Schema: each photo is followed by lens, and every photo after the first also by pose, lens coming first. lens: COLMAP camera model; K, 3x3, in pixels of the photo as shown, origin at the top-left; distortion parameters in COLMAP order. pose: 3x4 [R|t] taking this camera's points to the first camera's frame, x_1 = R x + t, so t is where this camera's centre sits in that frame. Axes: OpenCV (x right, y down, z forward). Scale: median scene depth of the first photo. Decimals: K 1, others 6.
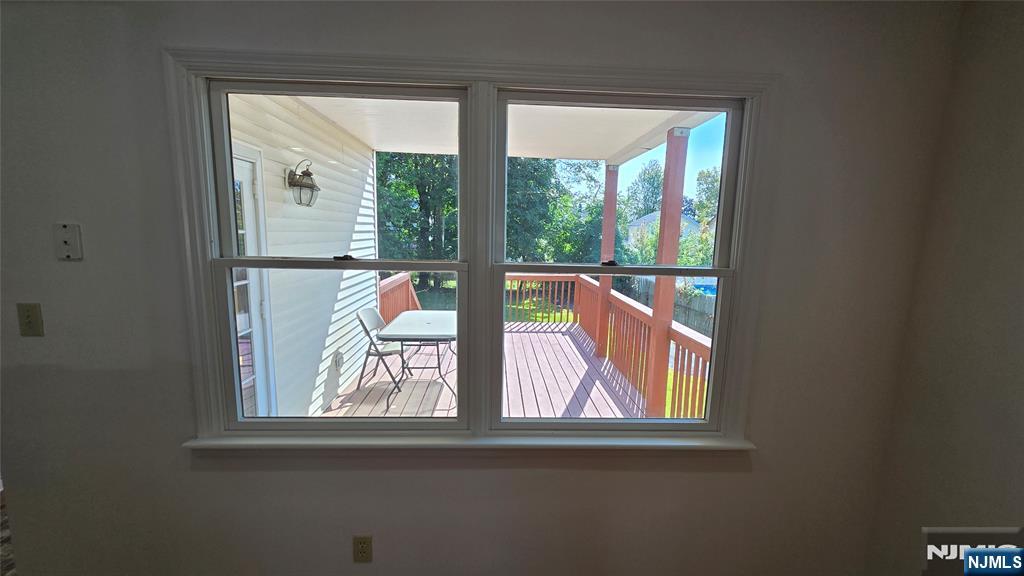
lens RADIAL K [[419.7, 0, 513.1], [0, 419.7, 294.2], [0, 0, 1]] dist [0.000387, 0.000004]
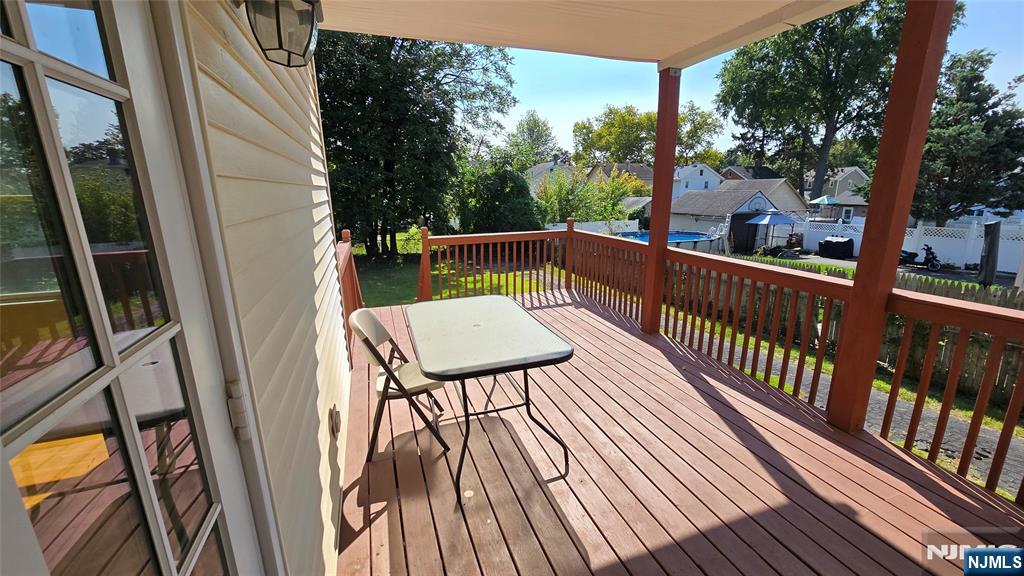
lens RADIAL K [[419.7, 0, 513.1], [0, 419.7, 294.2], [0, 0, 1]] dist [0.000387, 0.000004]
pose [[0.959354, -0.107672, 0.260856, -0.068331], [0.081432, 0.990654, 0.109423, -0.007615], [-0.270200, -0.083734, 0.959156, 0.097526]]
